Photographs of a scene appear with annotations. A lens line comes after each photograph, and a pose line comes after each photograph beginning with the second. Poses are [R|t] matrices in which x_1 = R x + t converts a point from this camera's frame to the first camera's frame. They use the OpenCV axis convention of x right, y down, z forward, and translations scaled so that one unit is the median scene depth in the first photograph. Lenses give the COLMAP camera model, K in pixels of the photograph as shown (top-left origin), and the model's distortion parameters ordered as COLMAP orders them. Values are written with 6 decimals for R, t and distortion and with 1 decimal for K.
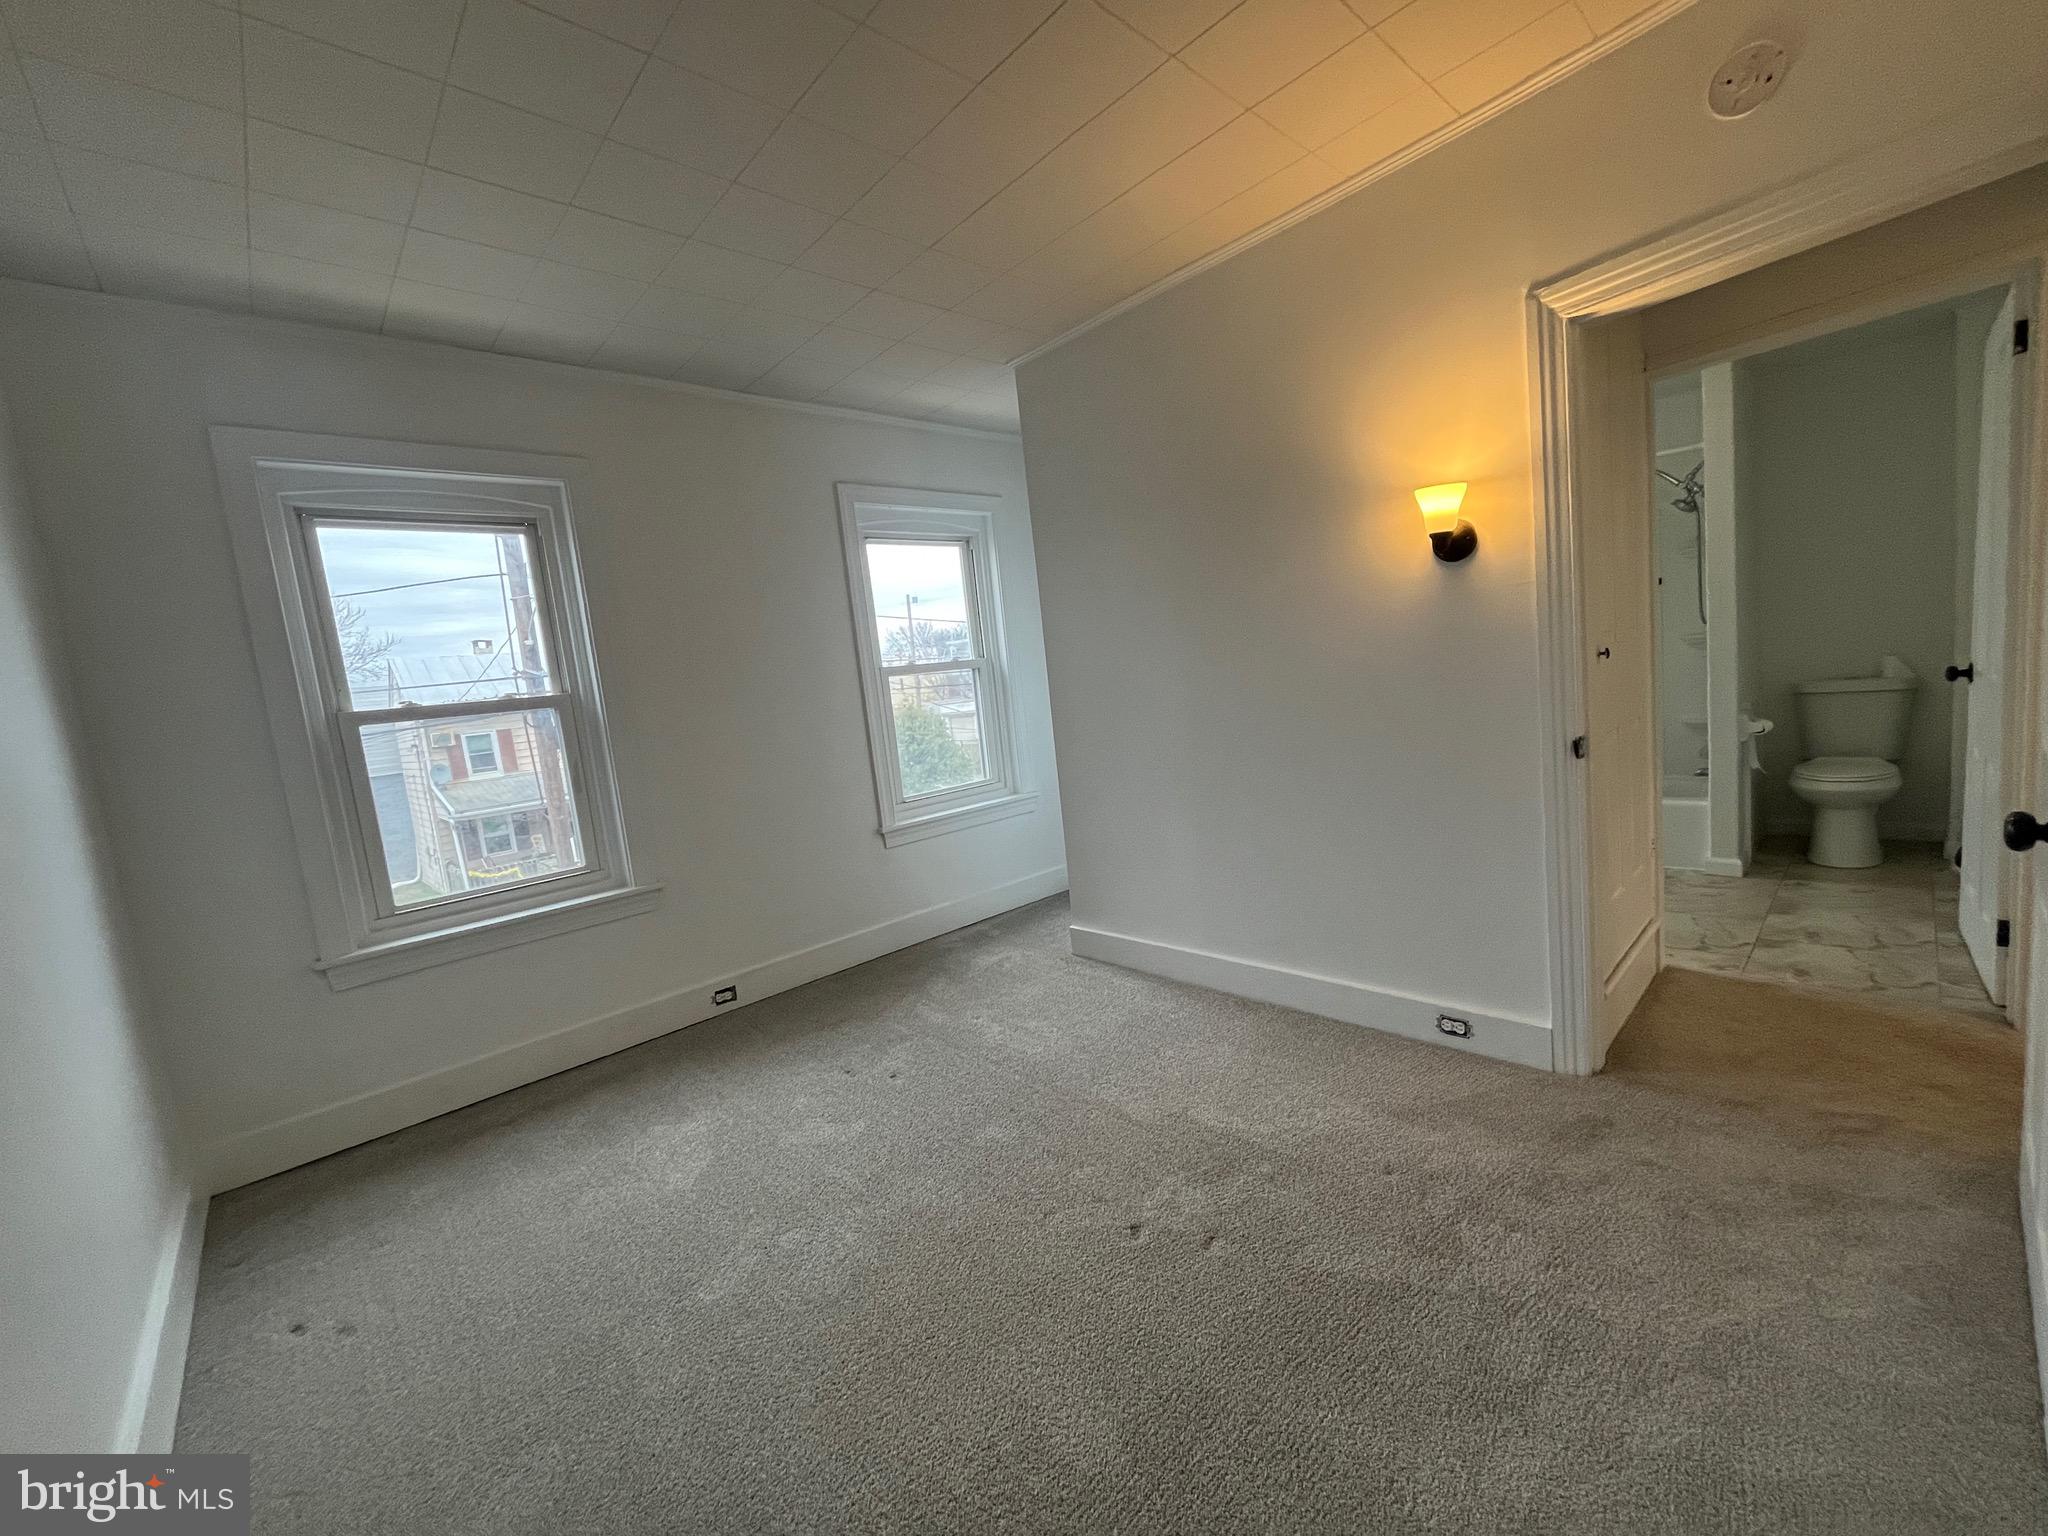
lens RADIAL K [[823.2, 0, 1013.7], [0, 823.2, 778.5], [0, 0, 1]] dist [-0.001274, -0.000833]
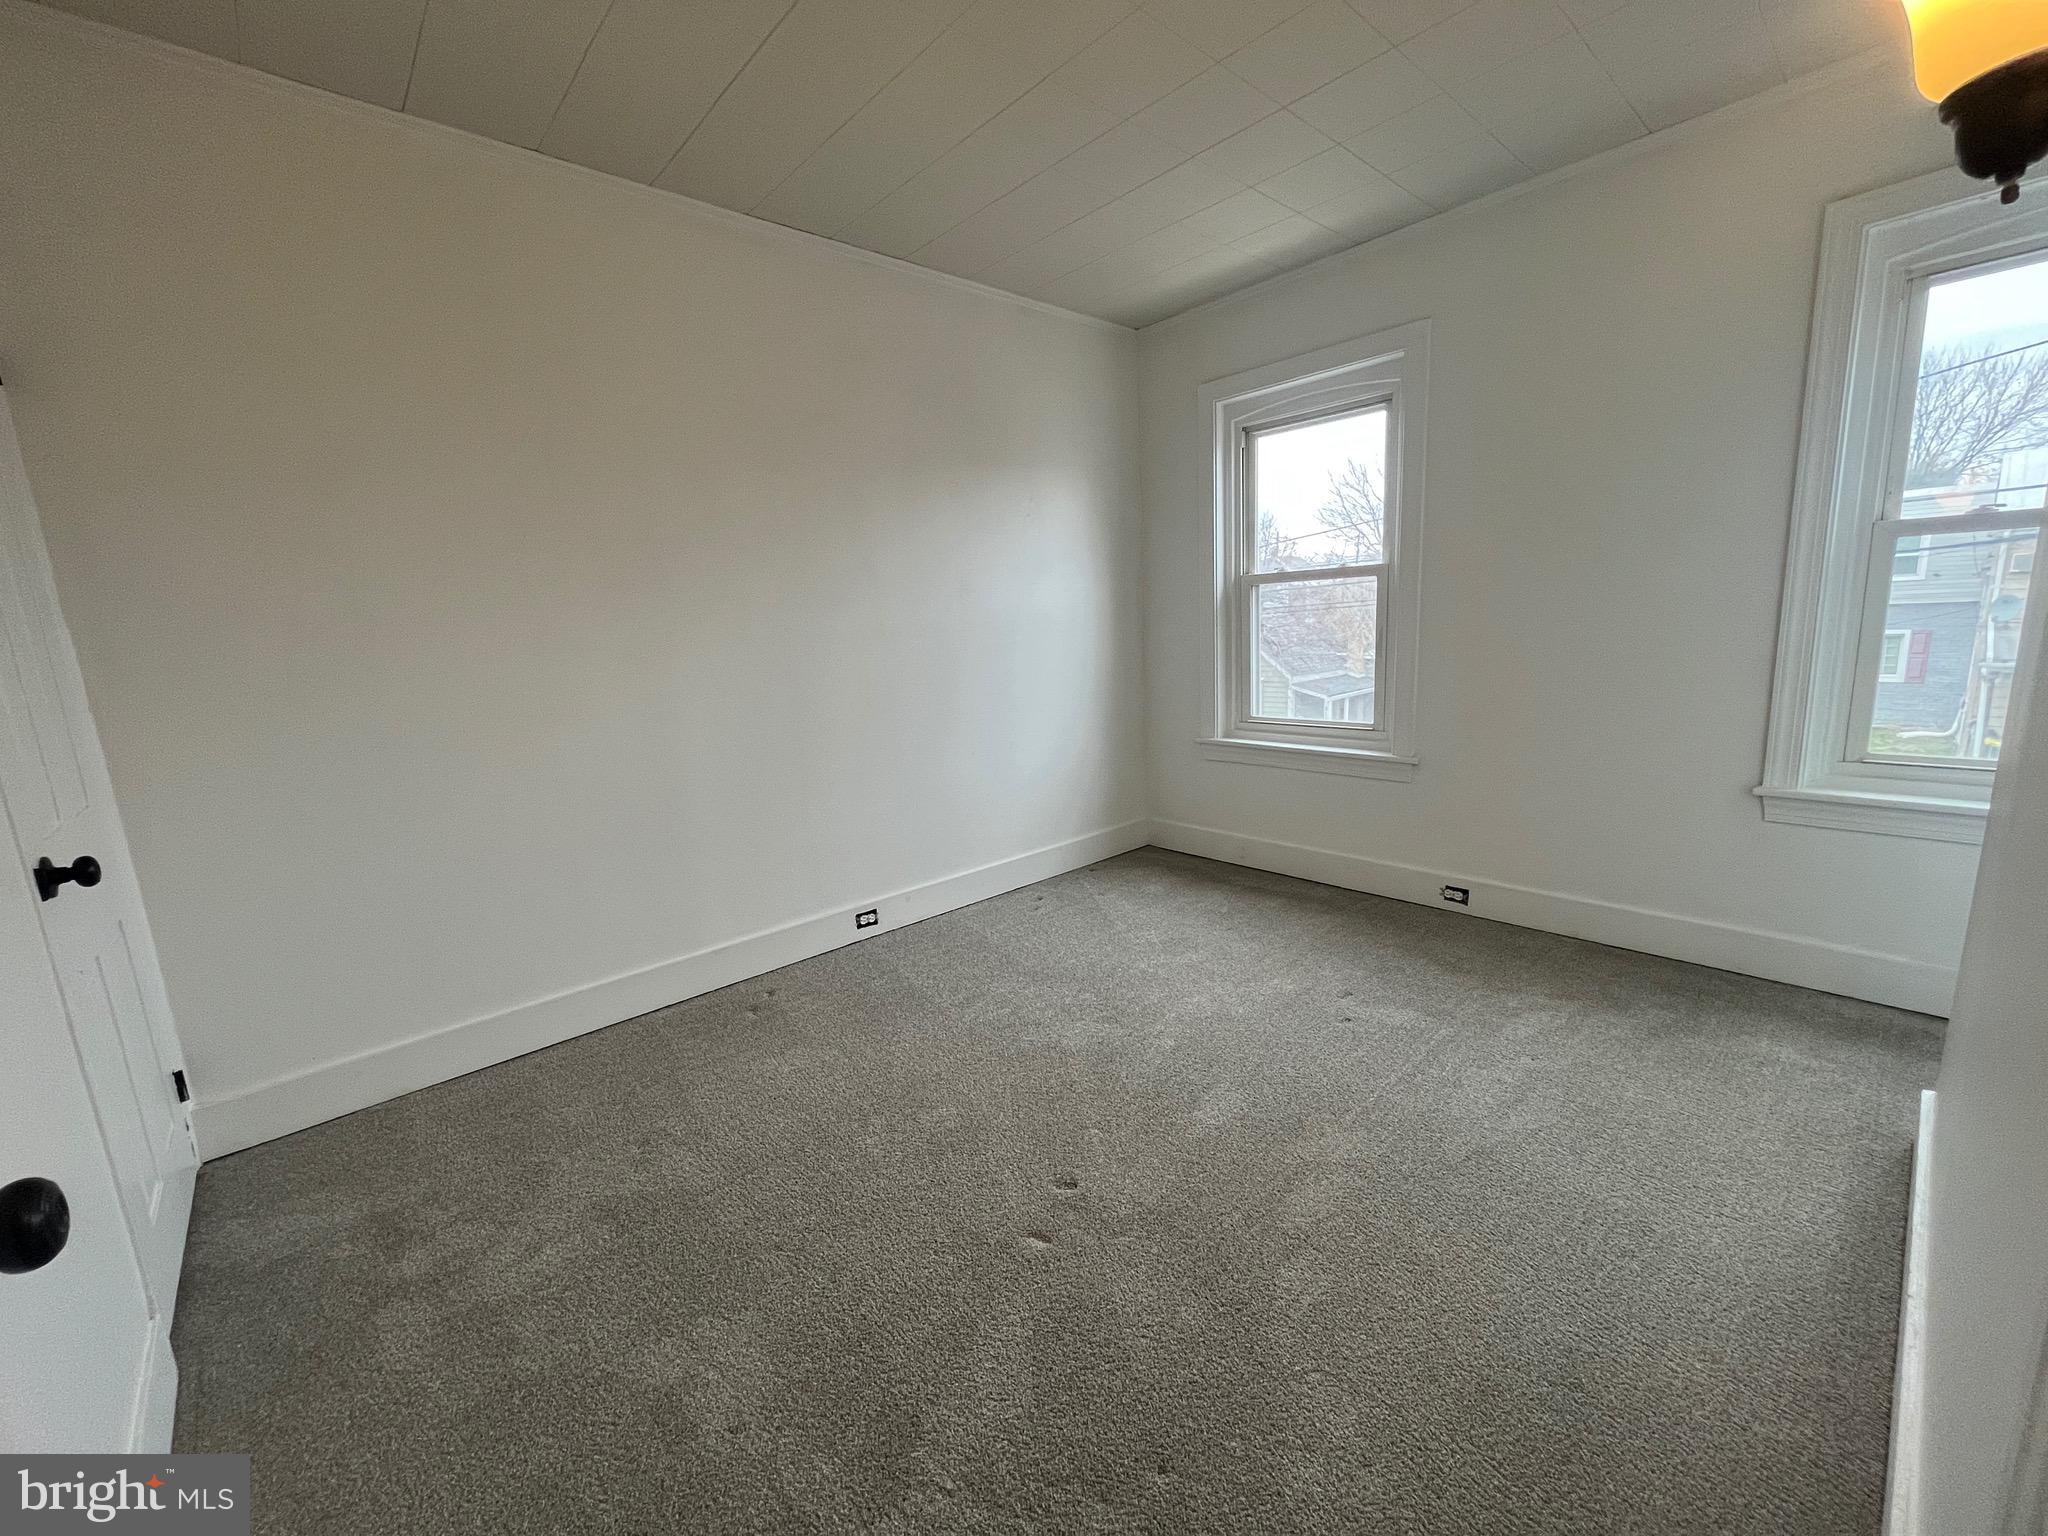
lens RADIAL K [[823.2, 0, 1010.8], [0, 823.2, 770.6], [0, 0, 1]] dist [-0.001274, -0.000833]
pose [[-0.017850, 0.289332, -0.957062, 0.528274], [-0.061948, 0.955056, 0.289881, -0.115576], [0.997920, 0.064463, 0.000876, 0.490163]]
